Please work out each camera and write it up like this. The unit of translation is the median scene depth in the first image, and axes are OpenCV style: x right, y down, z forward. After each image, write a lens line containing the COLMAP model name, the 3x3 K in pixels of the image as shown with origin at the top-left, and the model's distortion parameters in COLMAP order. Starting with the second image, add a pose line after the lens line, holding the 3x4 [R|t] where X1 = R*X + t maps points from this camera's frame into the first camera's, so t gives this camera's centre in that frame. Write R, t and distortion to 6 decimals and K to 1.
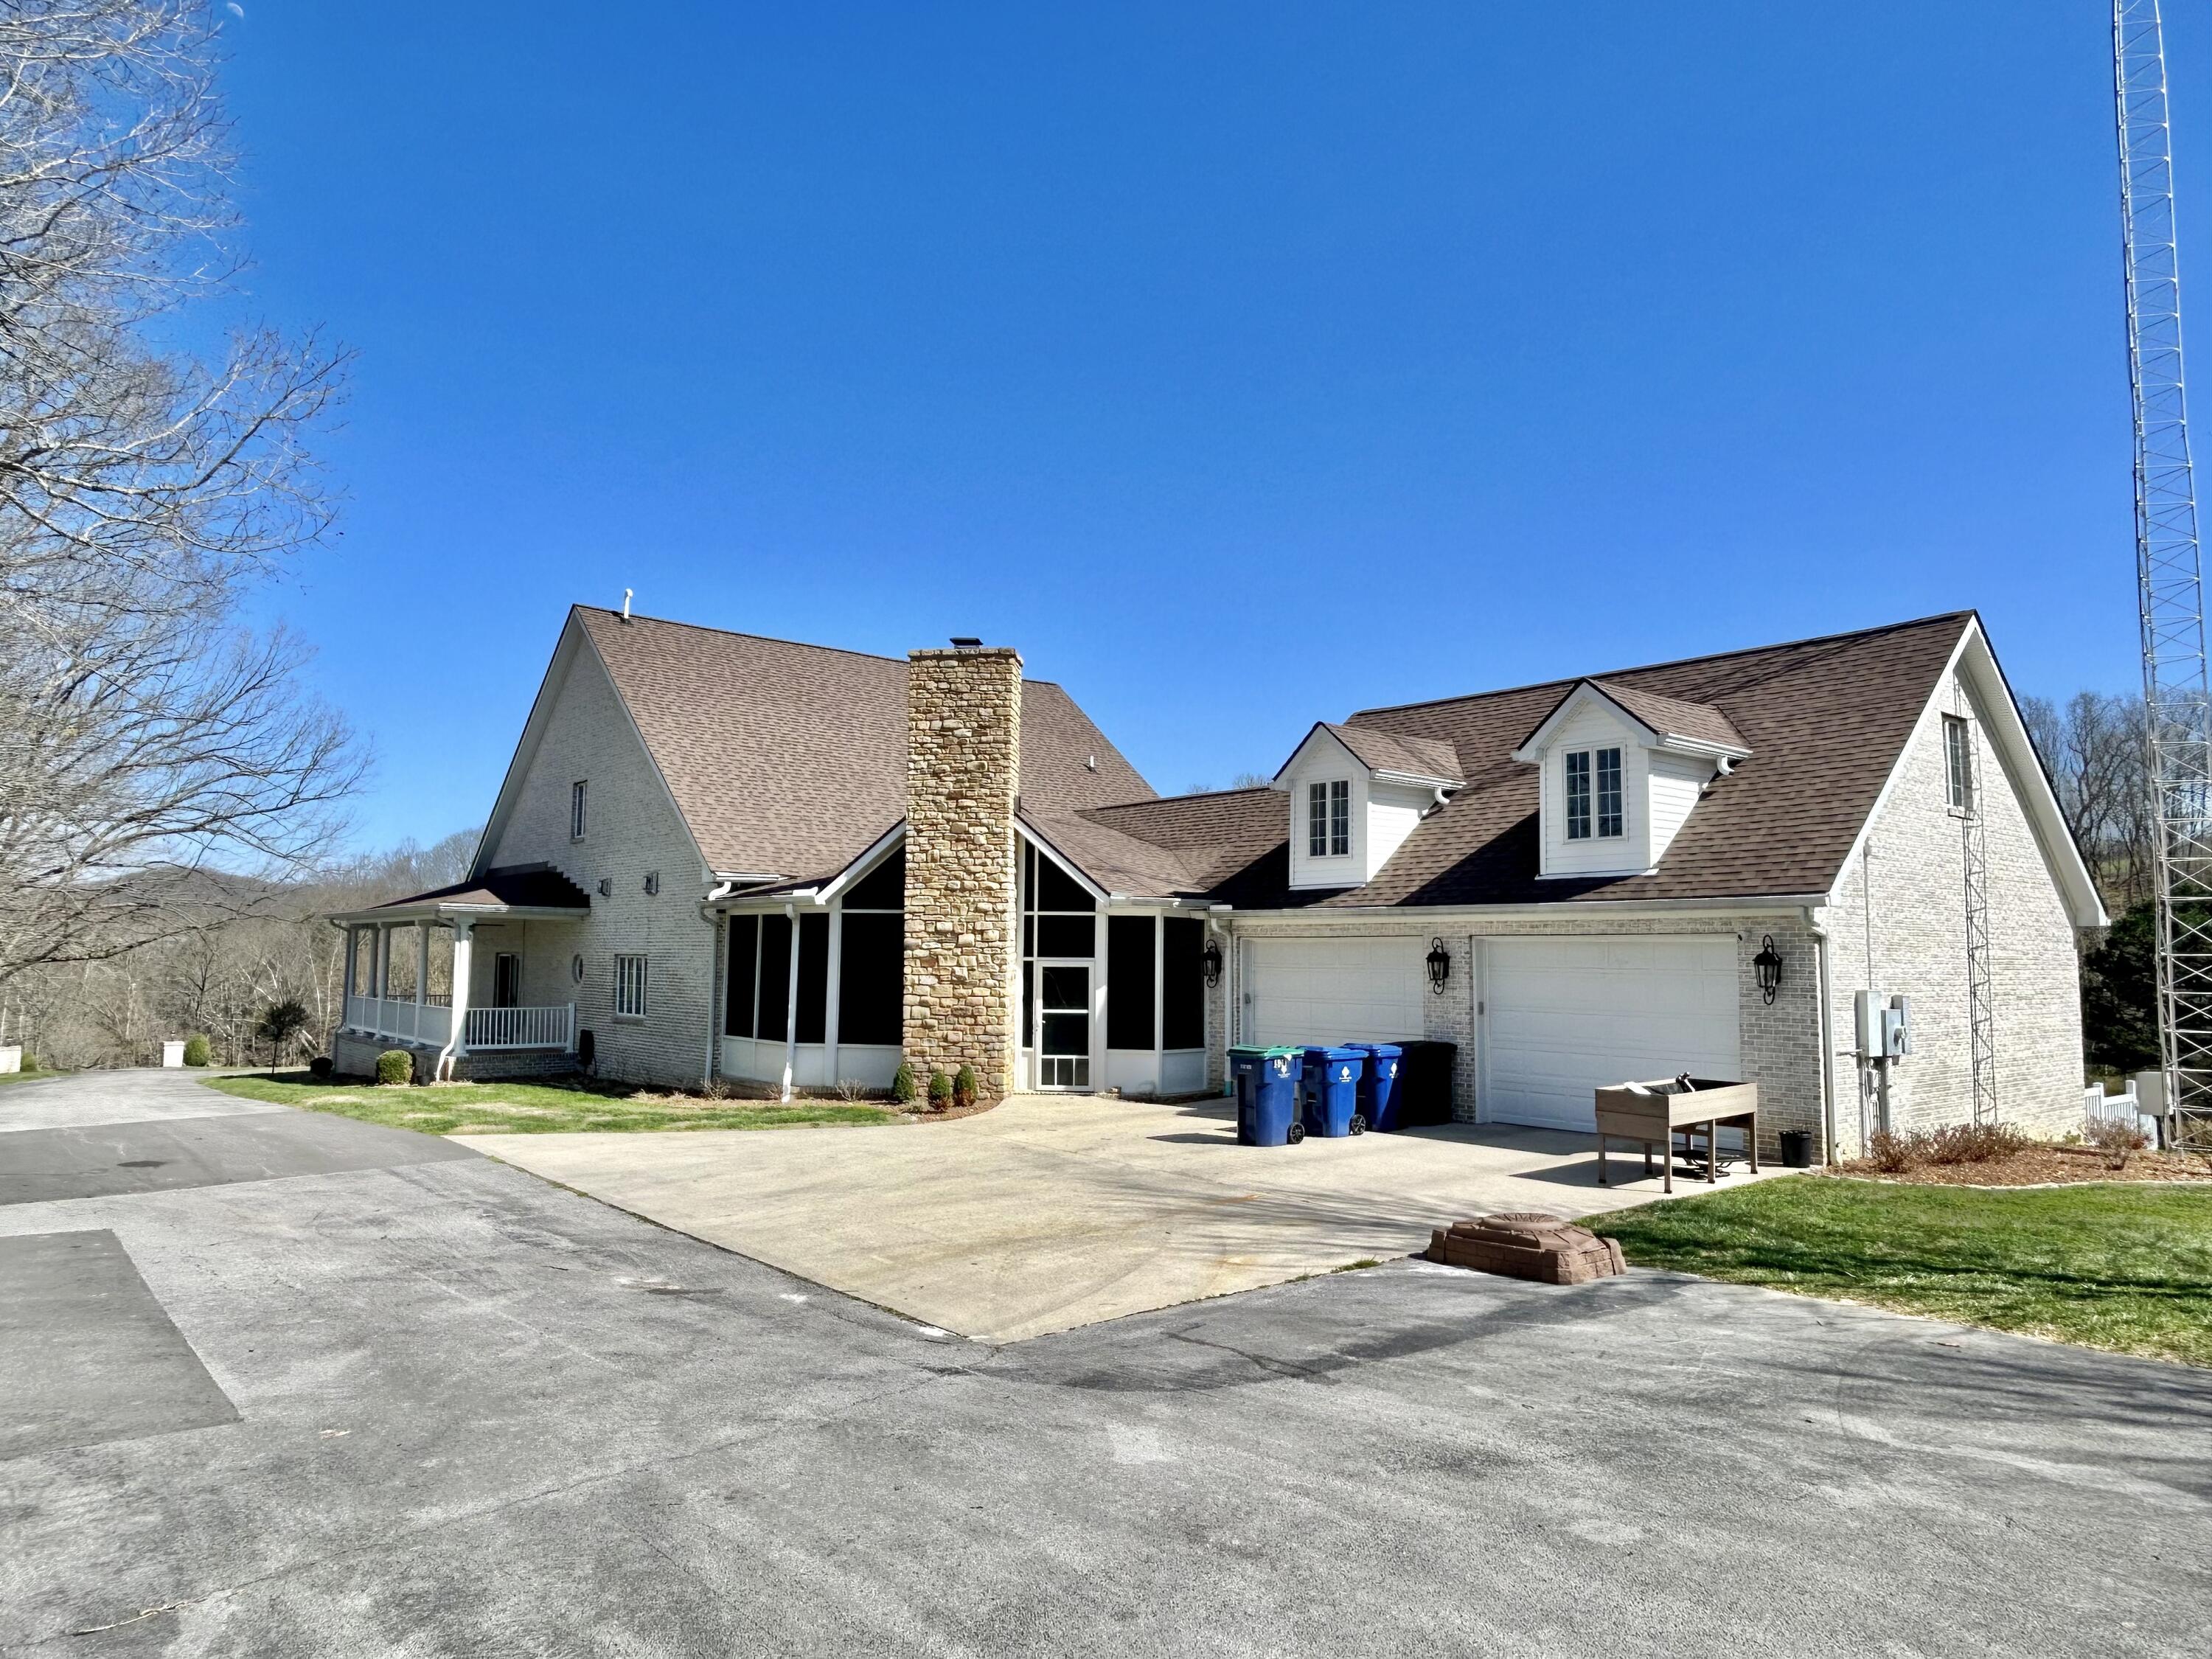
lens RADIAL K [[1371.8, 0, 1106.0], [0, 1371.8, 829.5], [0, 0, 1]] dist [-0.002676, -0.000506]
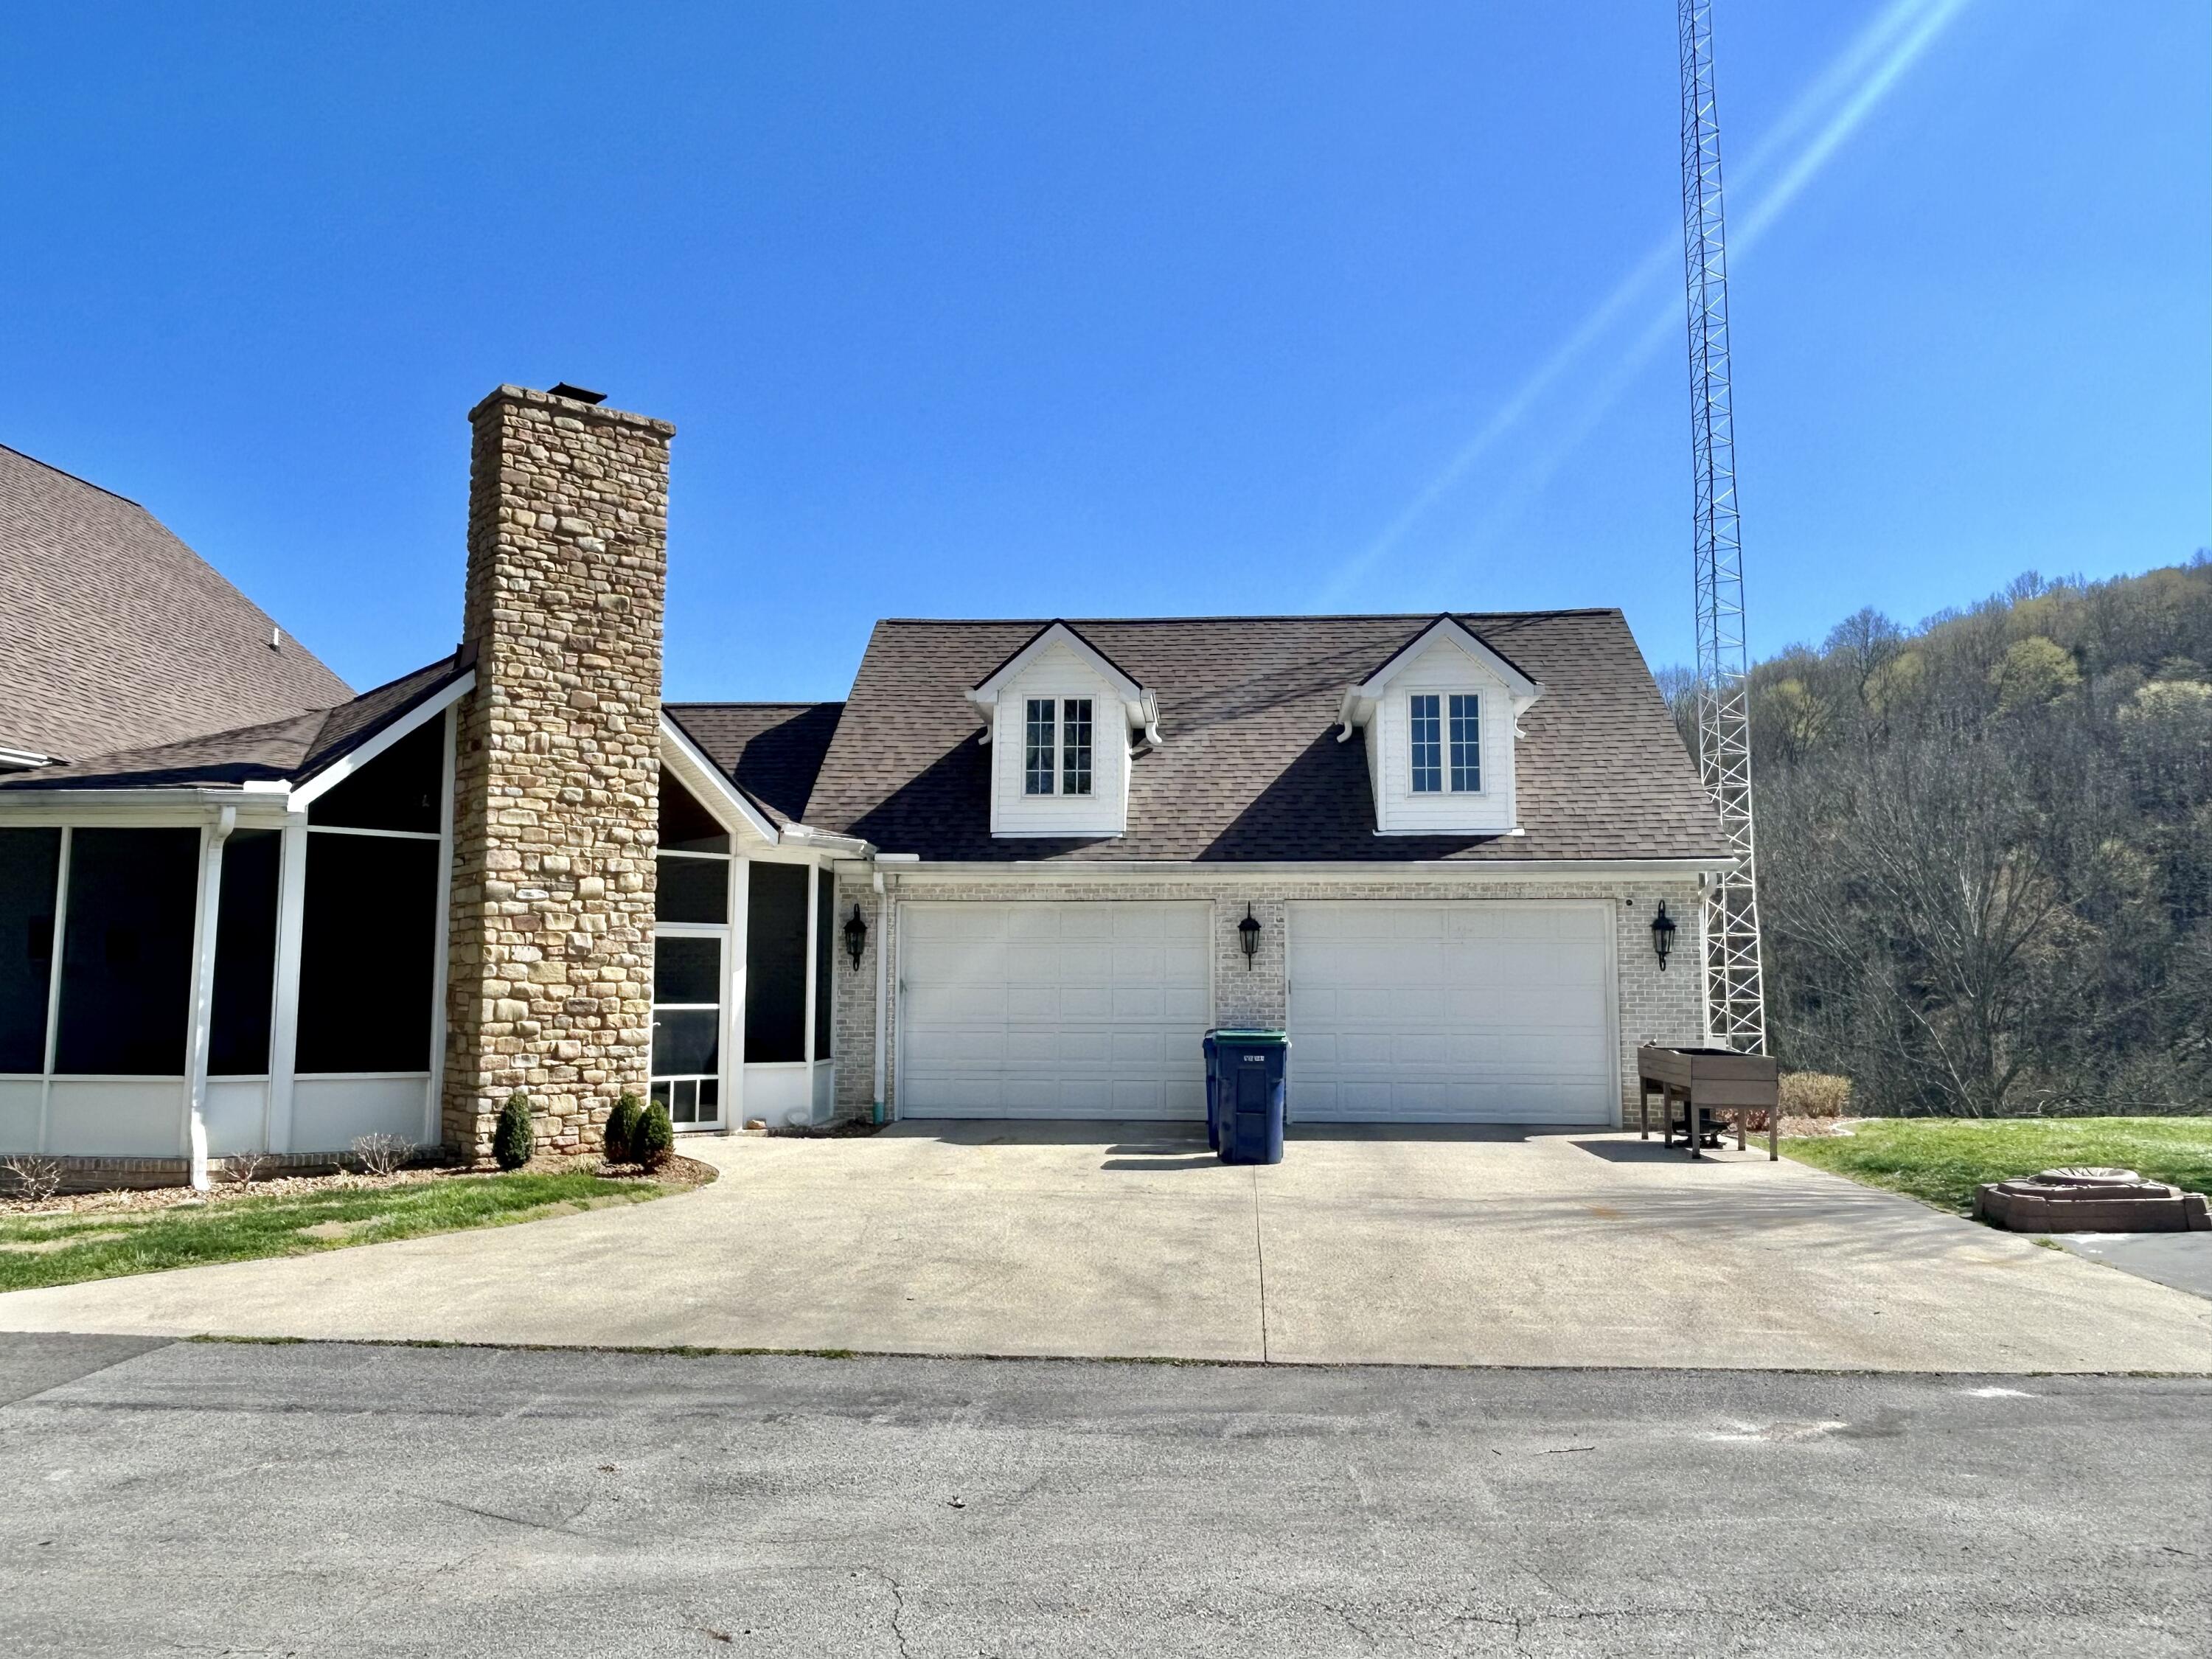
lens RADIAL K [[1669.7, 0, 1106.0], [0, 1669.7, 829.5], [0, 0, 1]] dist [-0.000499, -0.001824]
pose [[0.677125, 0.065909, 0.732911, -0.483854], [-0.062679, 0.997527, -0.031797, 0.064168], [-0.733194, -0.024408, 0.679581, 0.338540]]
